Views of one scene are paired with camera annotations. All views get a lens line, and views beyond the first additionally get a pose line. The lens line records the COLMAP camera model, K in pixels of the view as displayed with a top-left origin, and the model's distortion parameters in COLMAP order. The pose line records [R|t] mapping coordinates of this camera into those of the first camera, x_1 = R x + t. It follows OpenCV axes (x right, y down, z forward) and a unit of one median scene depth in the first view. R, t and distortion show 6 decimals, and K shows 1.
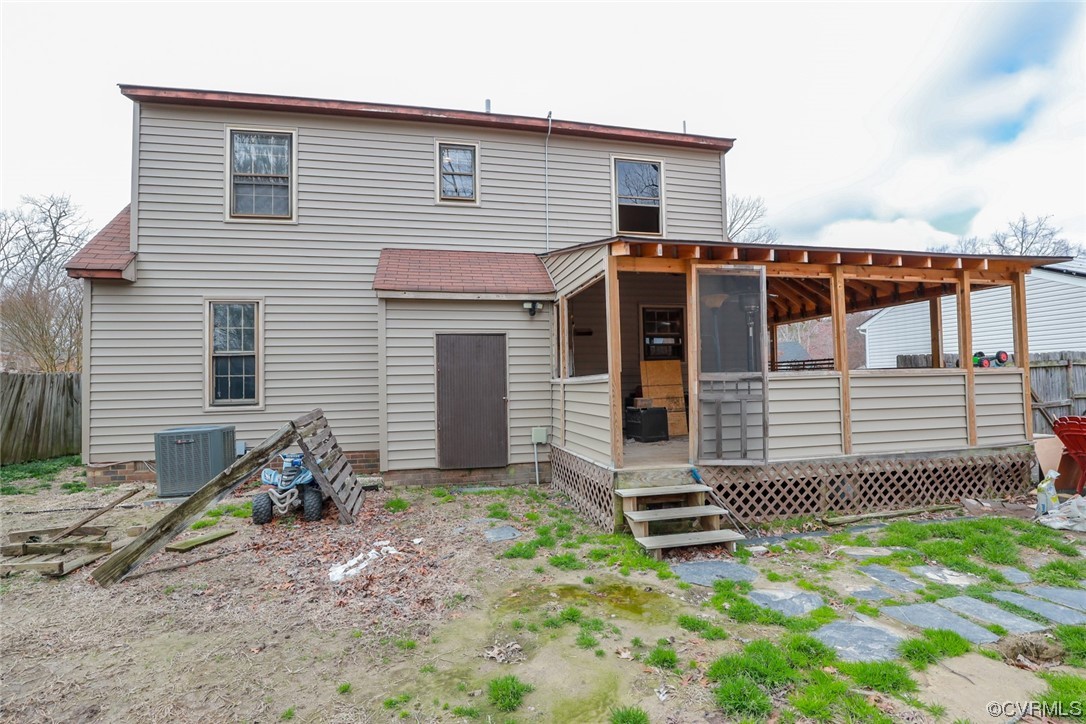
lens RADIAL K [[501.5, 0, 542.0], [0, 501.5, 365.1], [0, 0, 1]] dist [-0.026132, 0.000375]
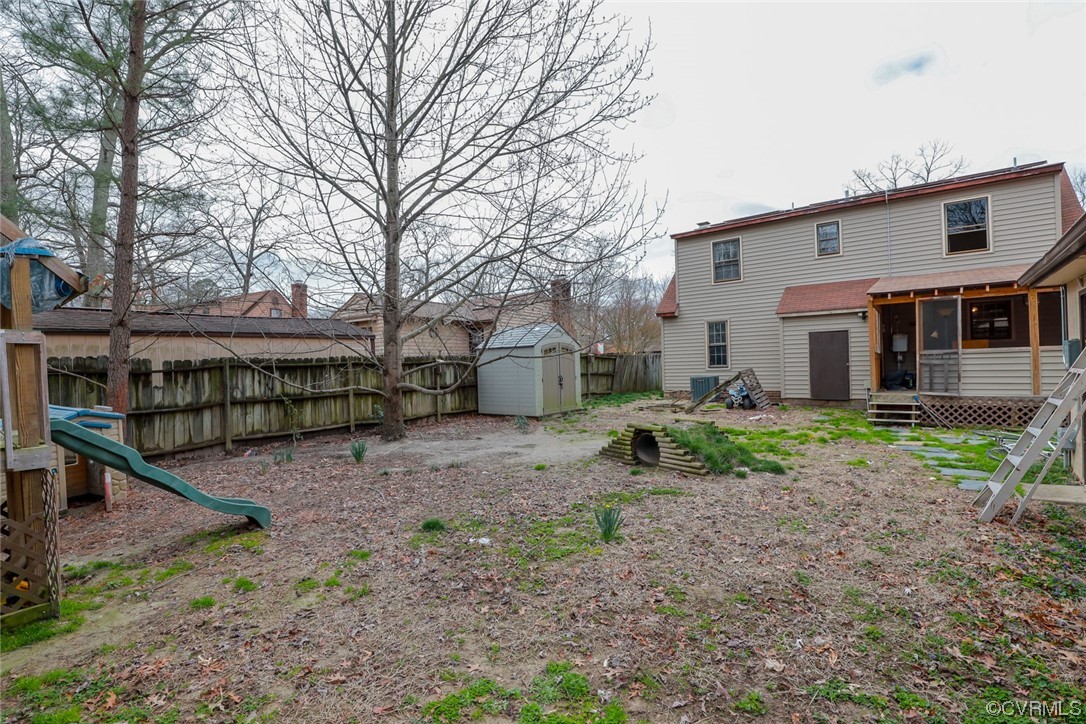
lens RADIAL K [[501.5, 0, 542.0], [0, 501.5, 365.1], [0, 0, 1]] dist [-0.026132, 0.000375]
pose [[0.635684, 0.001943, -0.771947, 0.650874], [0.036859, 0.998780, 0.032867, -0.036002], [0.771069, -0.049346, 0.634836, -1.103636]]
